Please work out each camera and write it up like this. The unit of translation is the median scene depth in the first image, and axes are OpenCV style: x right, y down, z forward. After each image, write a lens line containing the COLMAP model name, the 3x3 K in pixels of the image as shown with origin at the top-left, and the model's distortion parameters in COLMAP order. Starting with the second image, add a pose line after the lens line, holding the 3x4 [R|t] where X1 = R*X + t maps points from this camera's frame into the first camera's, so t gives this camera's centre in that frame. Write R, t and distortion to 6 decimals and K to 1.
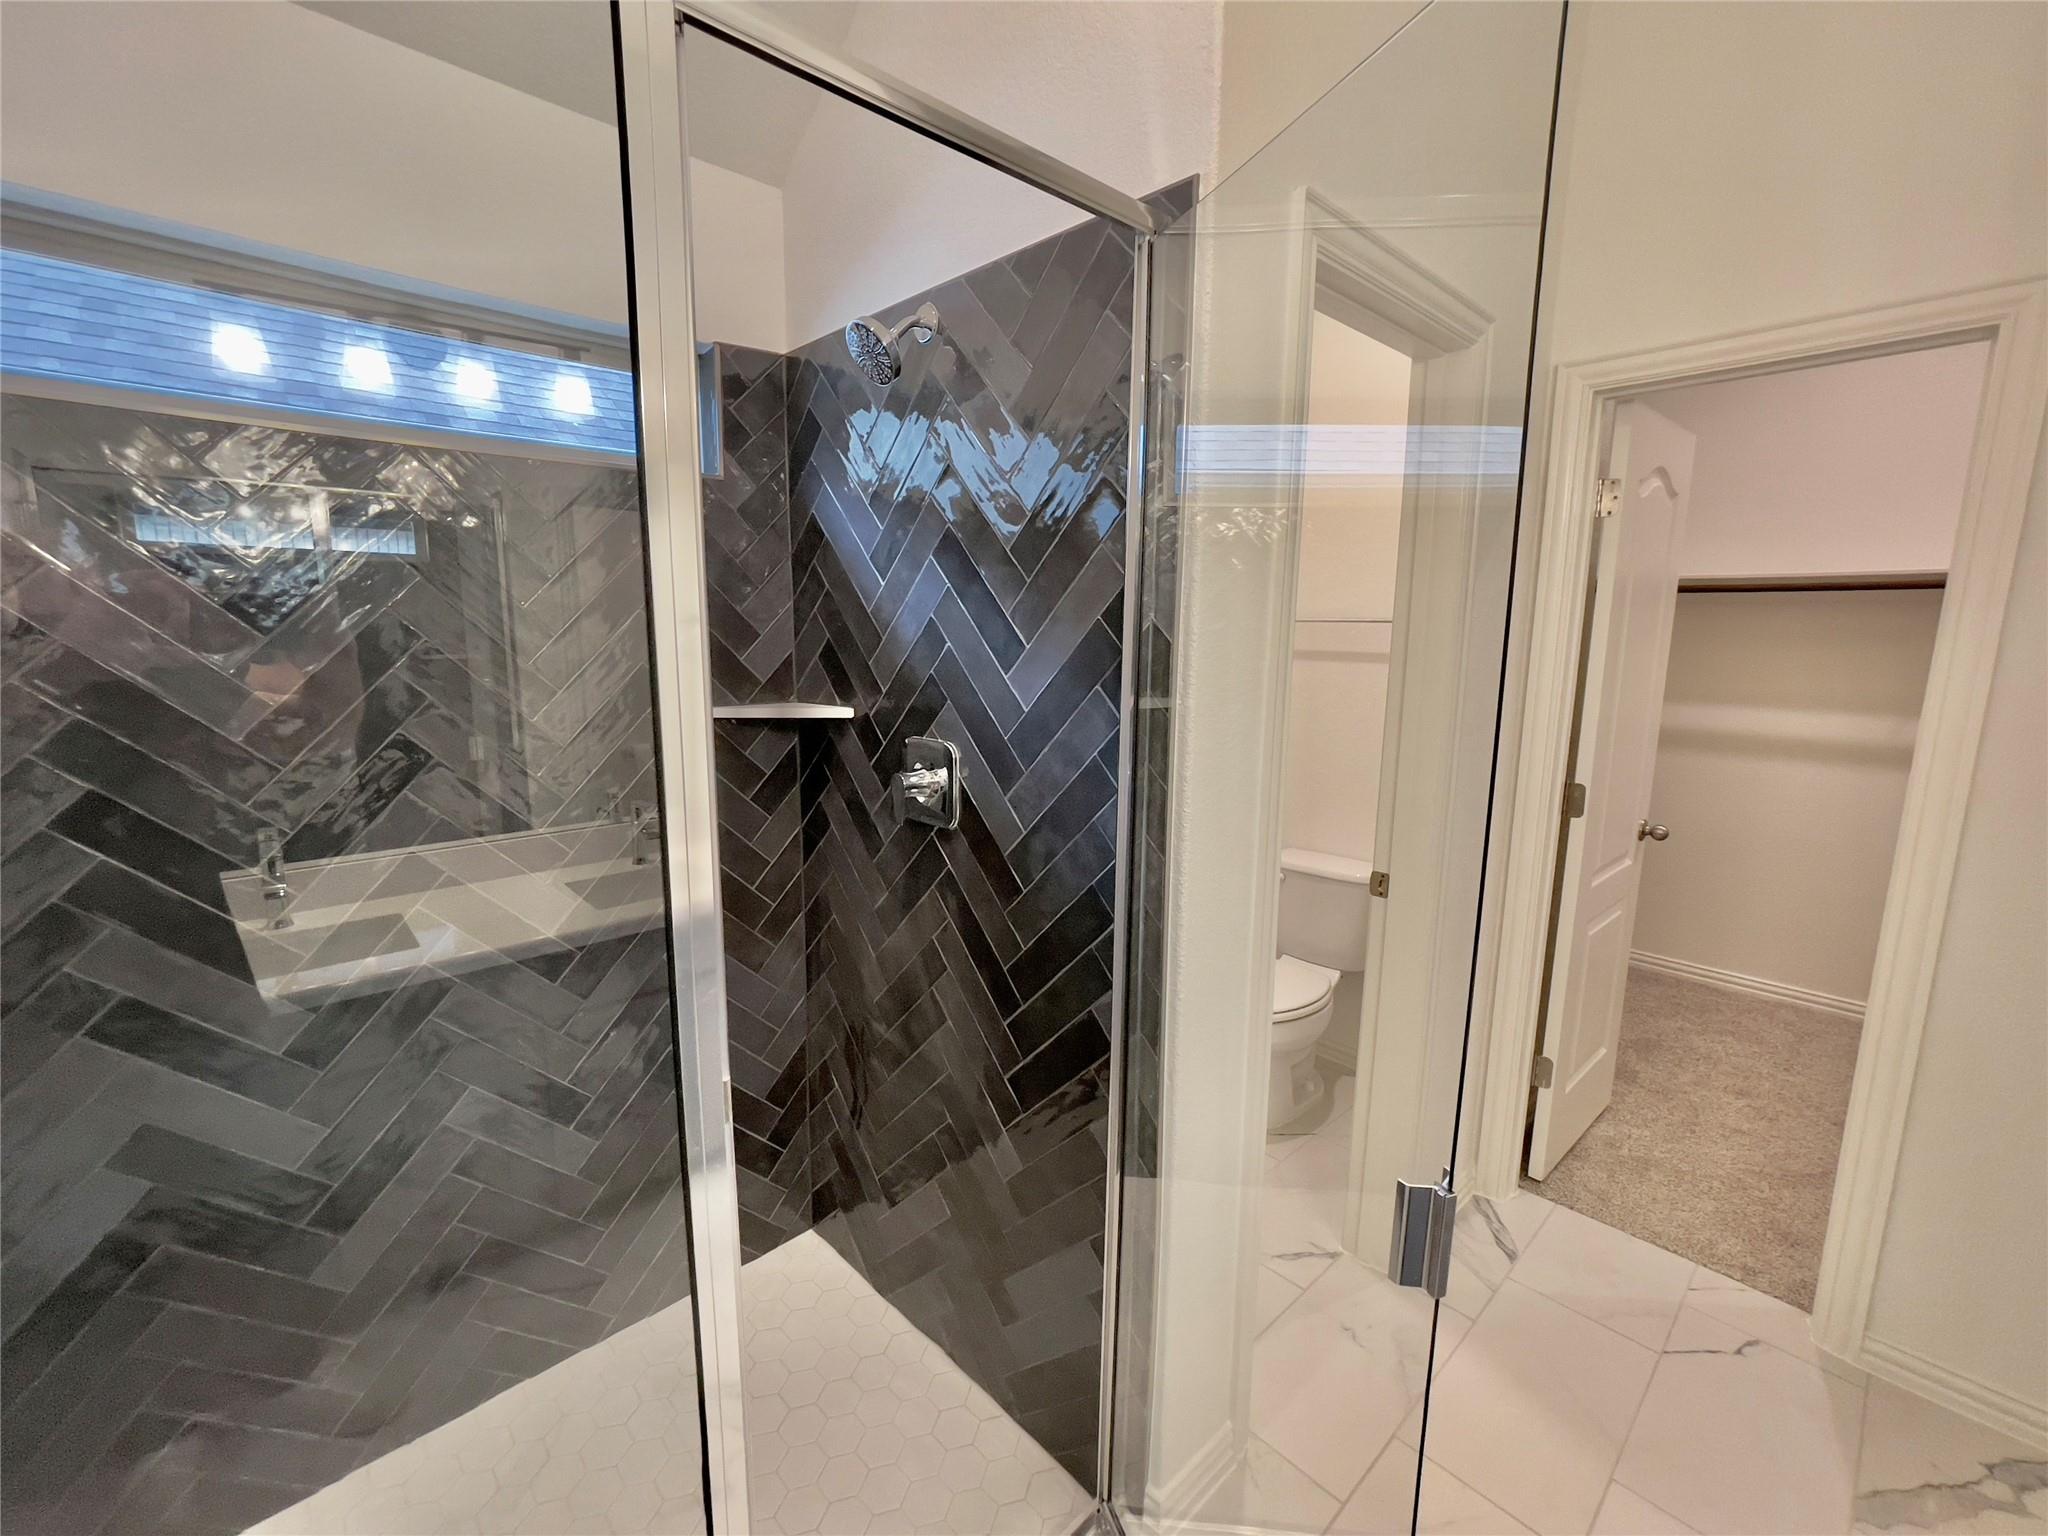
lens RADIAL K [[854.5, 0, 1019.1], [0, 854.5, 774.9], [0, 0, 1]] dist [0.000688, -0.000192]
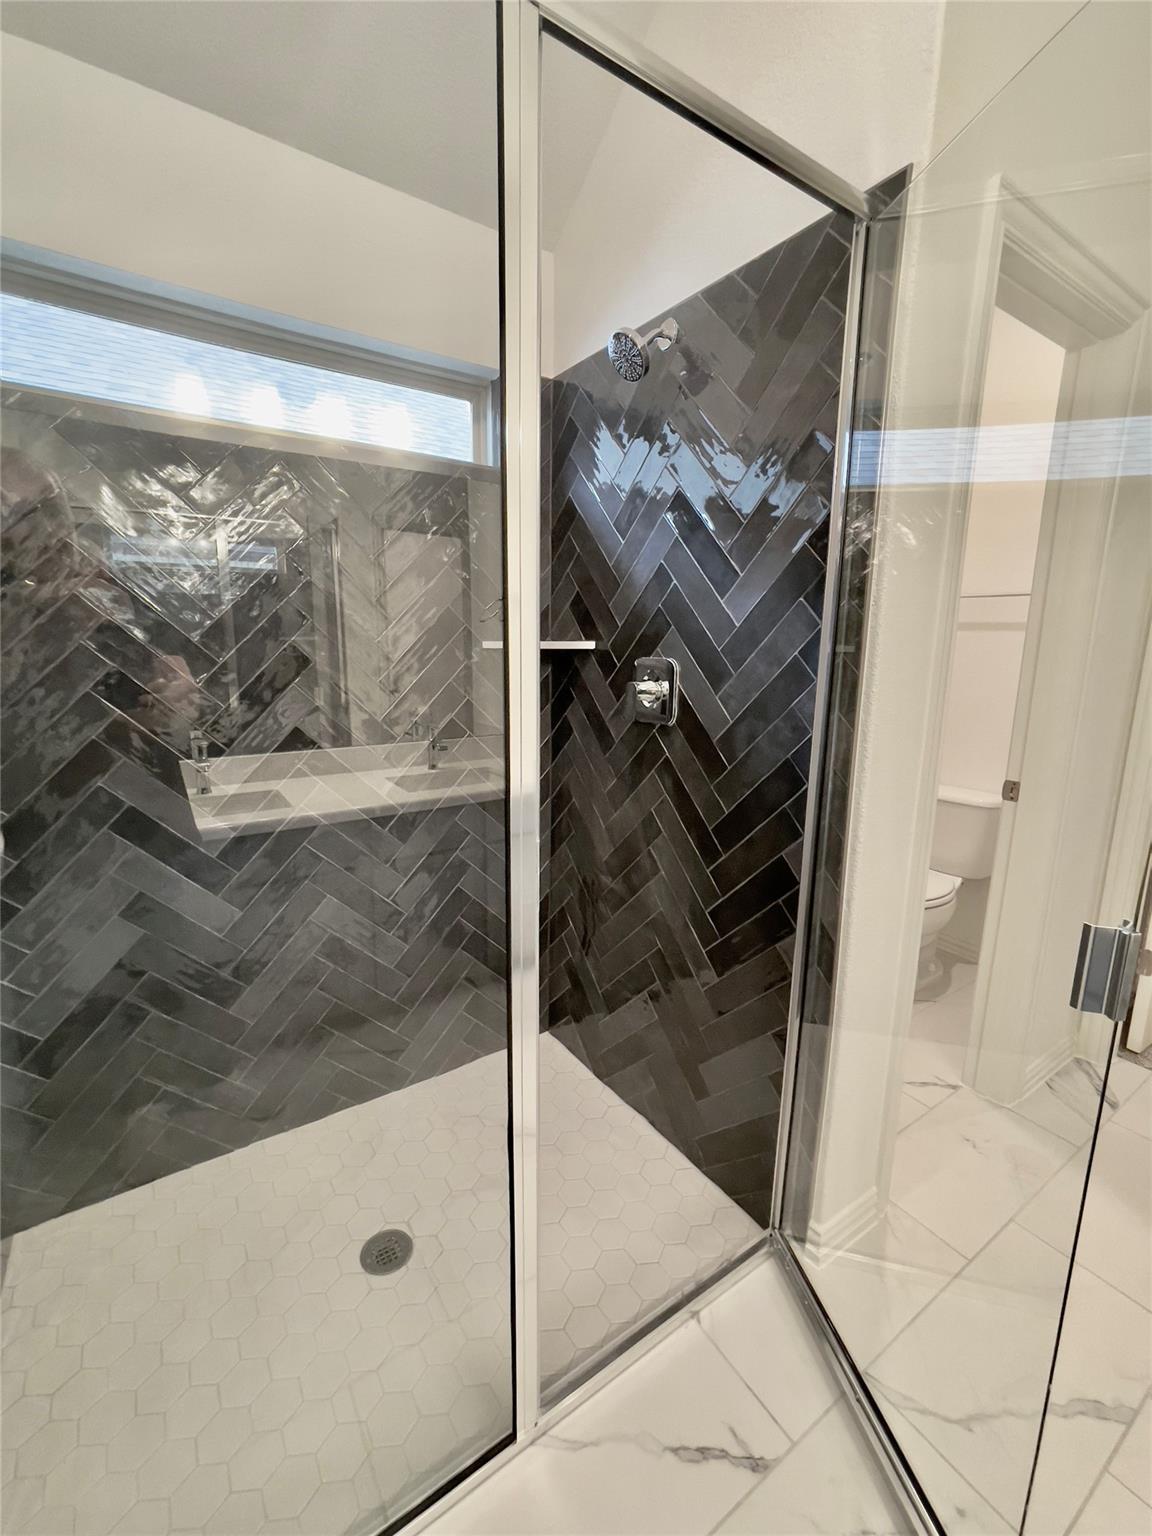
lens RADIAL K [[644.3, 0, 585.9], [0, 644.3, 766.6], [0, 0, 1]] dist [-0.019056, 0.016578]
pose [[0.988512, 0.034206, -0.147221, -0.060174], [-0.030967, 0.999227, 0.024236, 0.108129], [0.147937, -0.019399, 0.988807, -0.006228]]
